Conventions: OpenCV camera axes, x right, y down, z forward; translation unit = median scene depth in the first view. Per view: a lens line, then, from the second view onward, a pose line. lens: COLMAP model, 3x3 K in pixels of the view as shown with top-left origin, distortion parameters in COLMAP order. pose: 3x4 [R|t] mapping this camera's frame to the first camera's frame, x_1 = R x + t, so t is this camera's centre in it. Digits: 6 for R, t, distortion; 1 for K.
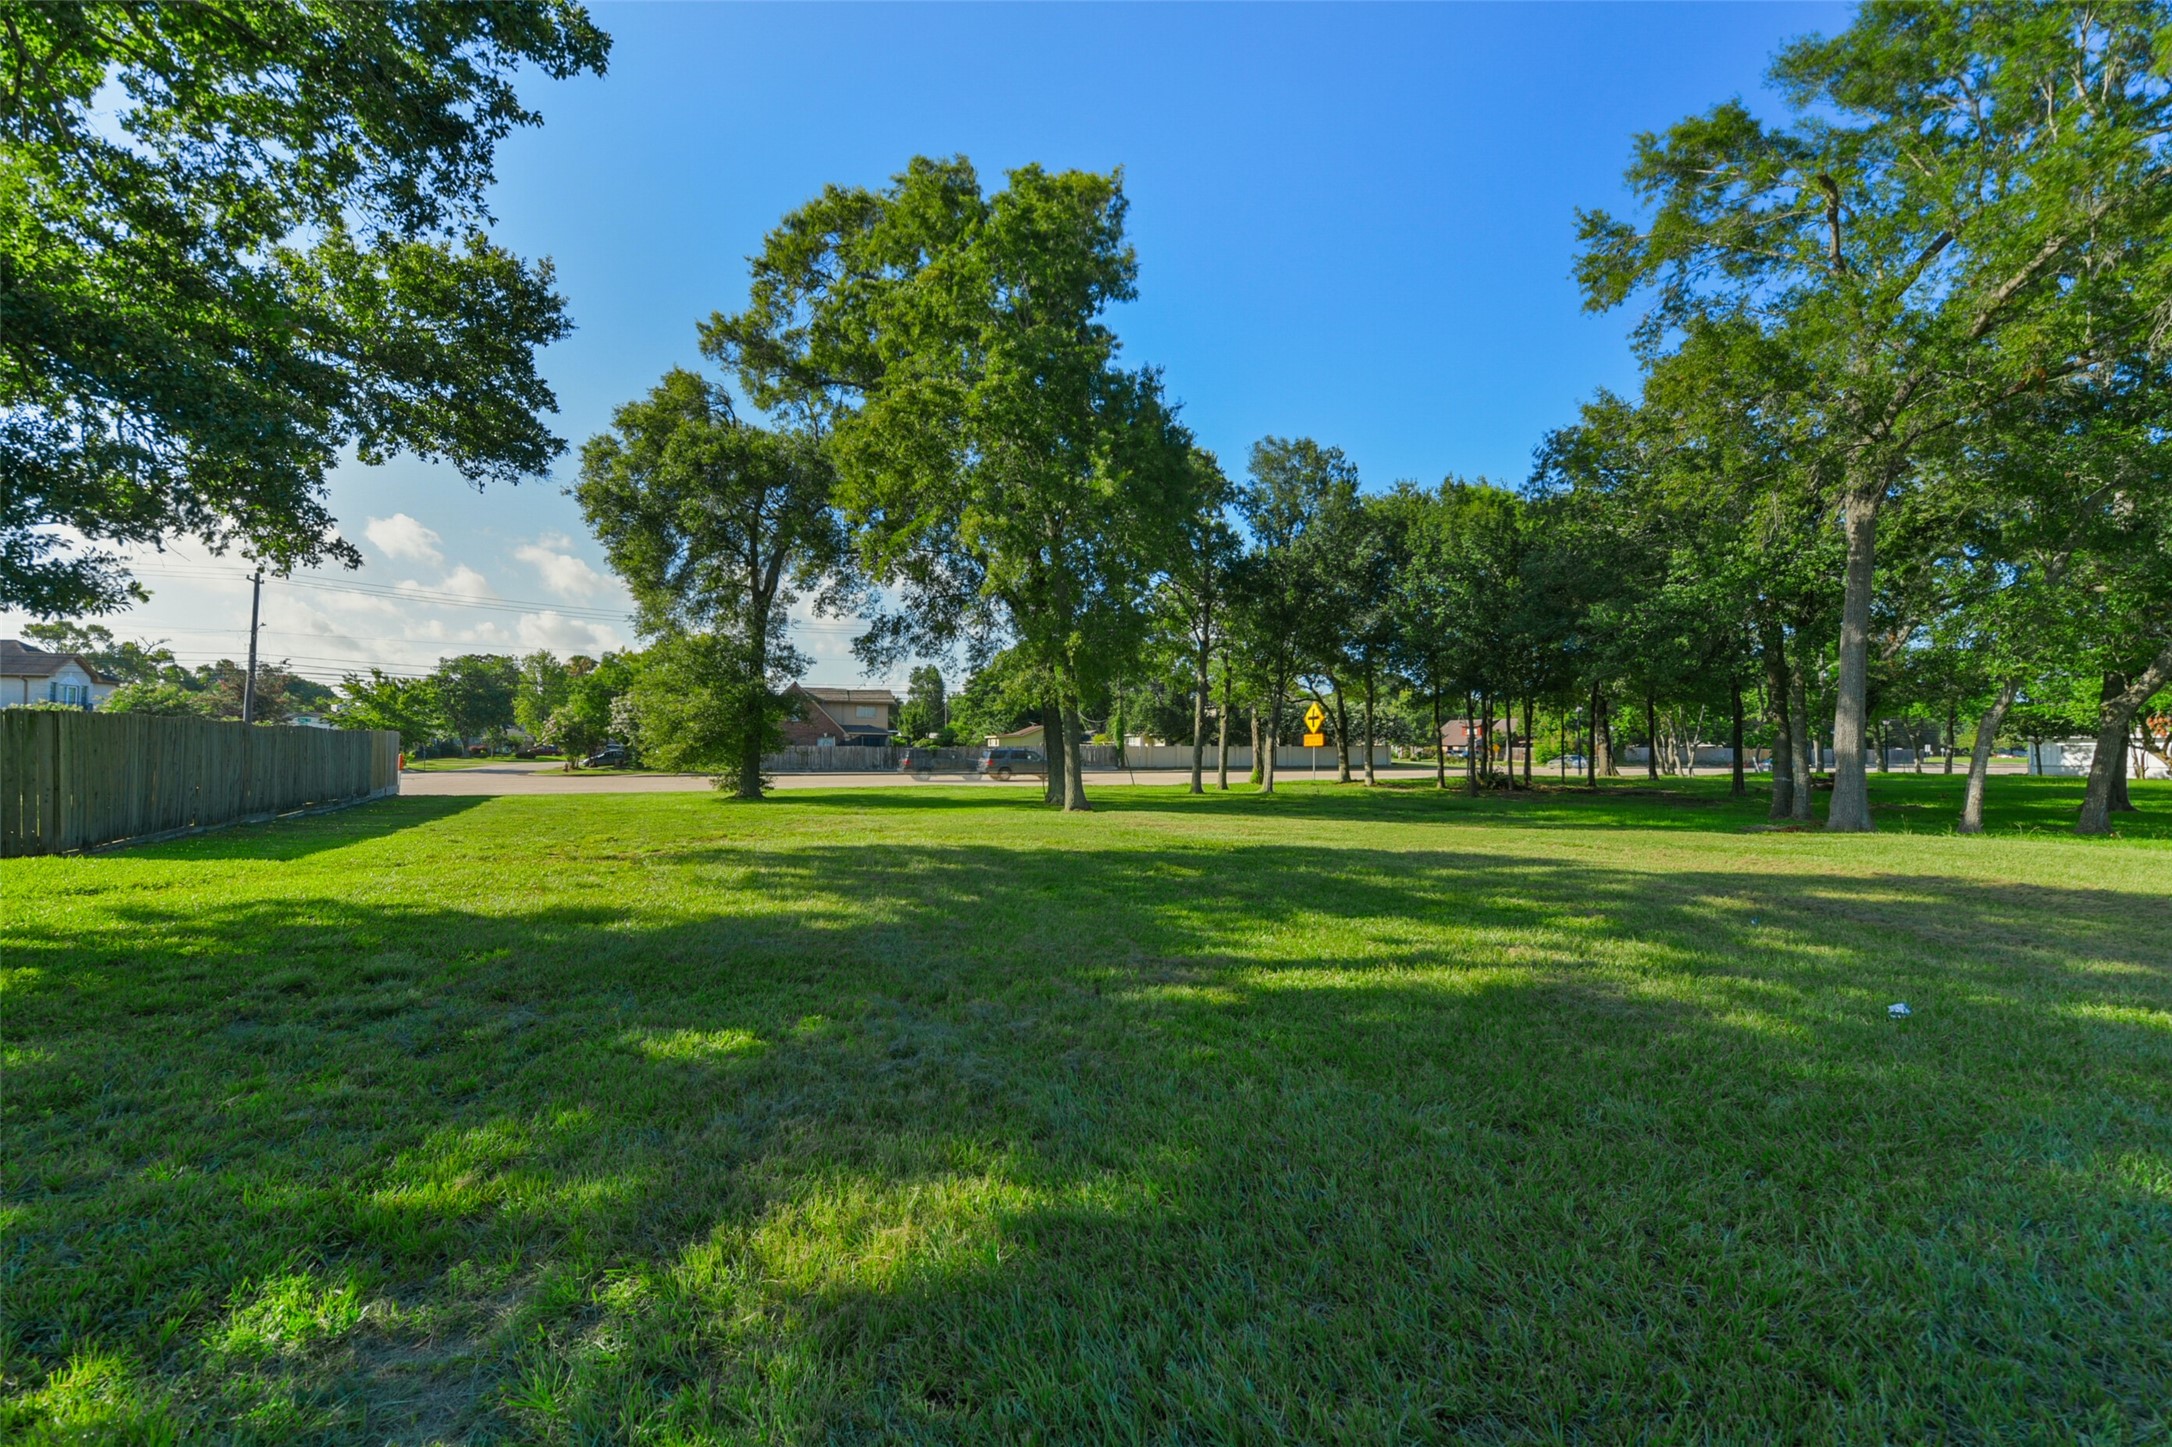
lens RADIAL K [[919.2, 0, 1072.3], [0, 919.2, 737.7], [0, 0, 1]] dist [0.005593, -0.000152]
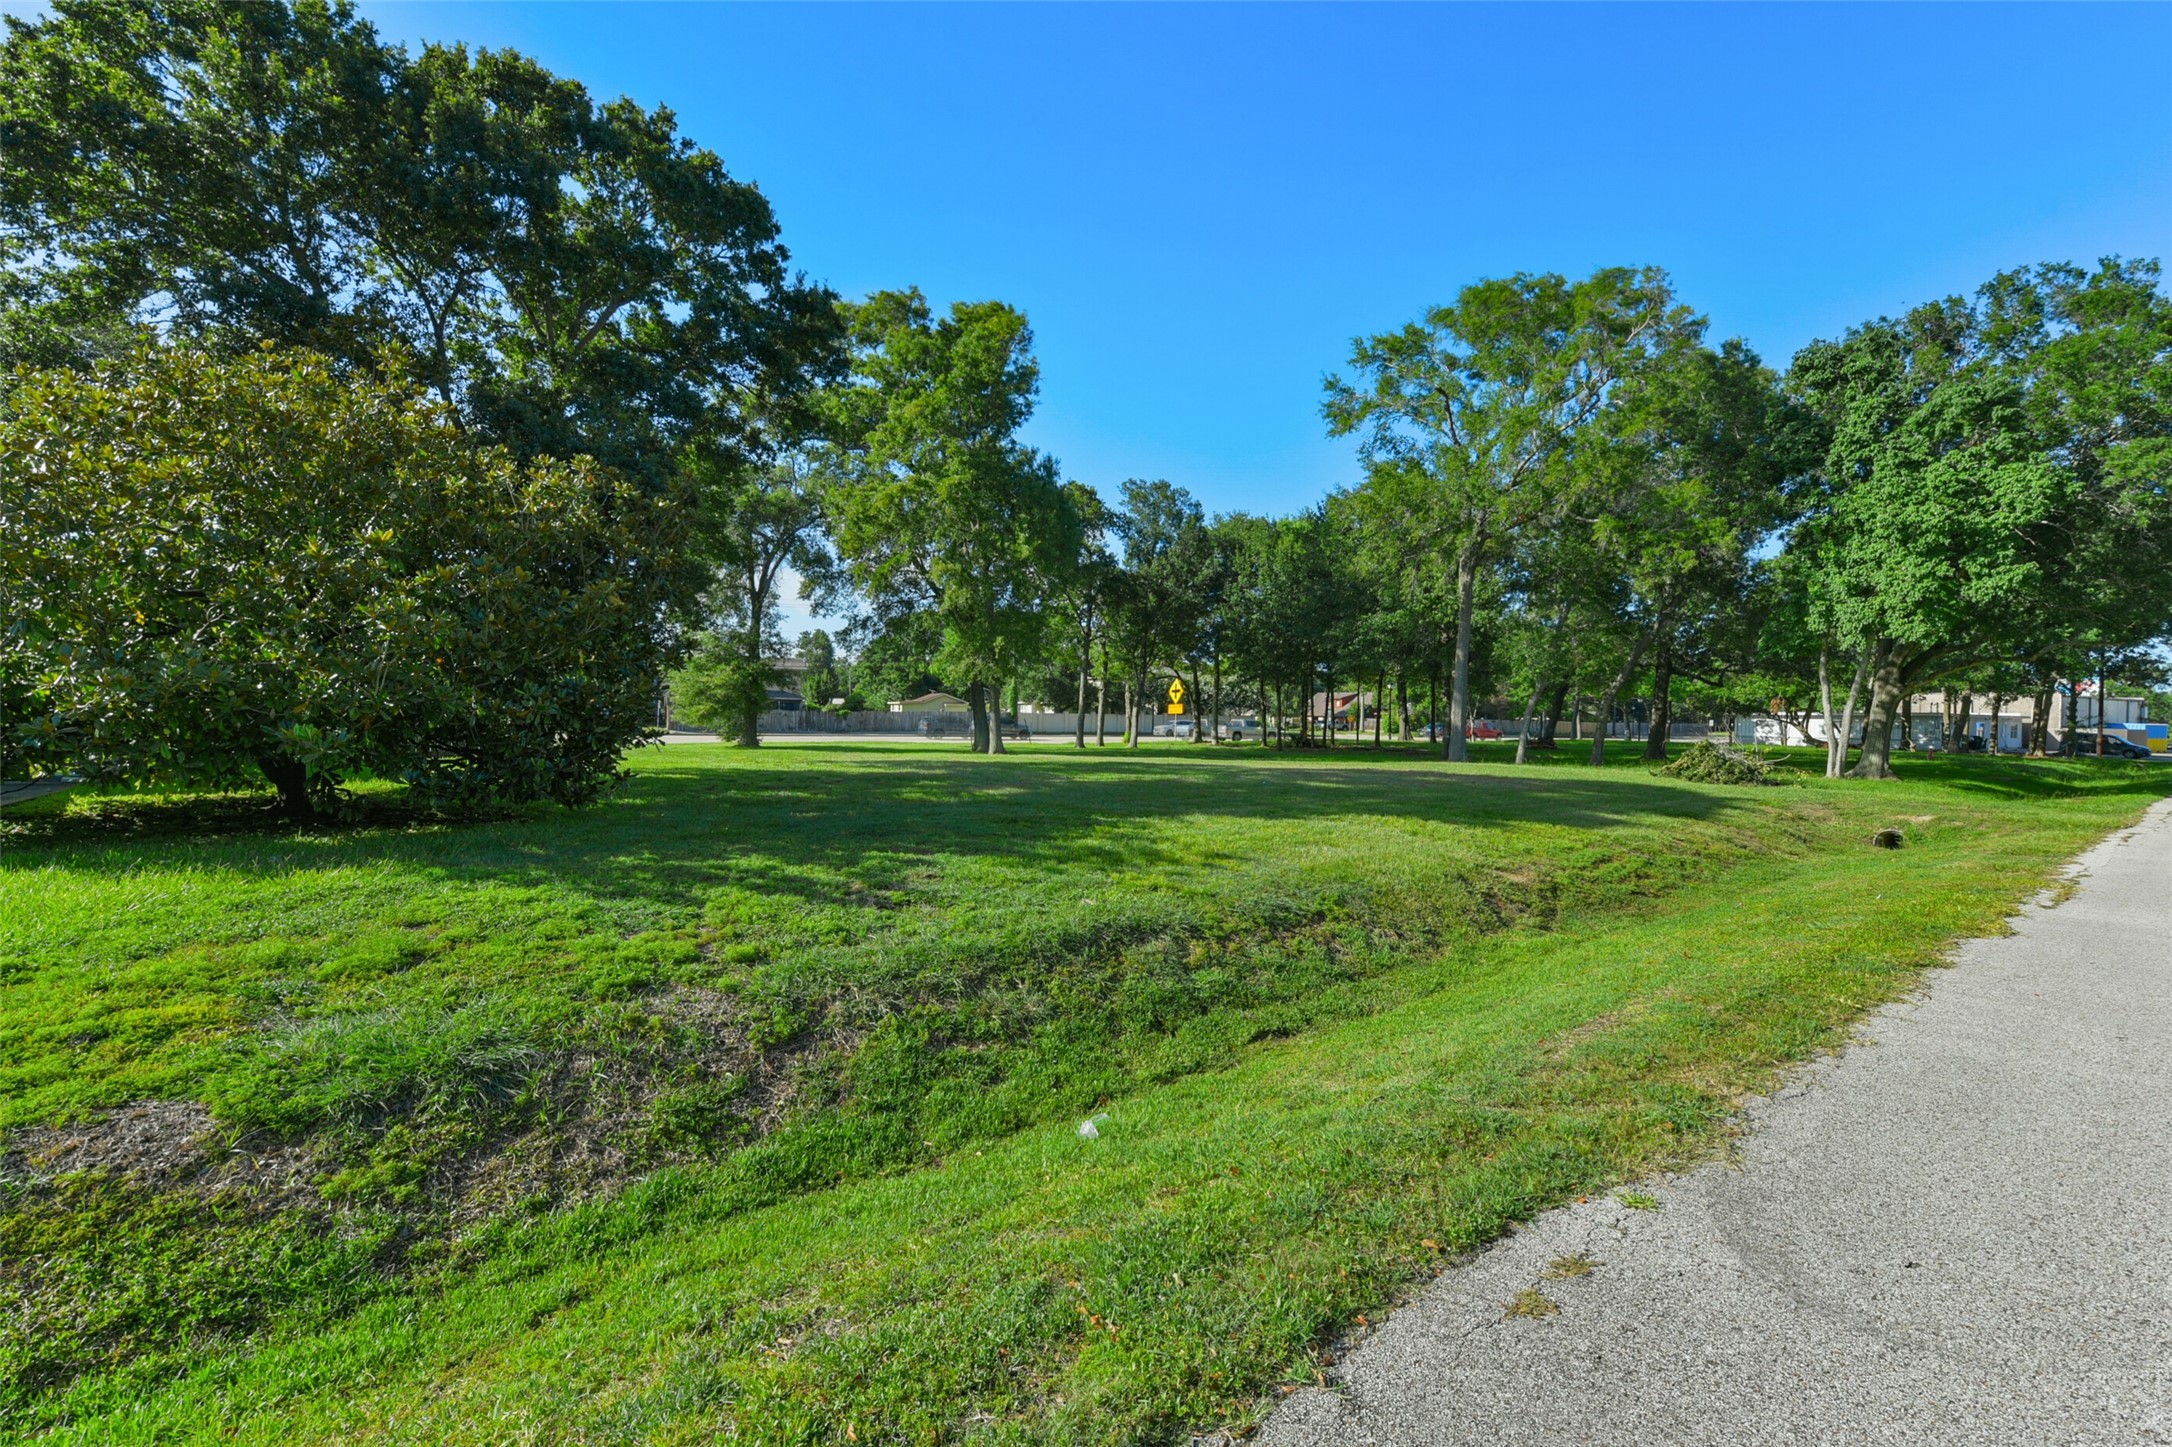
lens RADIAL K [[958.8, 0, 1077.8], [0, 958.8, 722.9], [0, 0, 1]] dist [0.004603, 0.000140]
pose [[0.991698, 0.009953, 0.128200, -0.041673], [-0.012320, 0.999768, 0.017681, -0.000344], [-0.127994, -0.019114, 0.991591, -0.342527]]
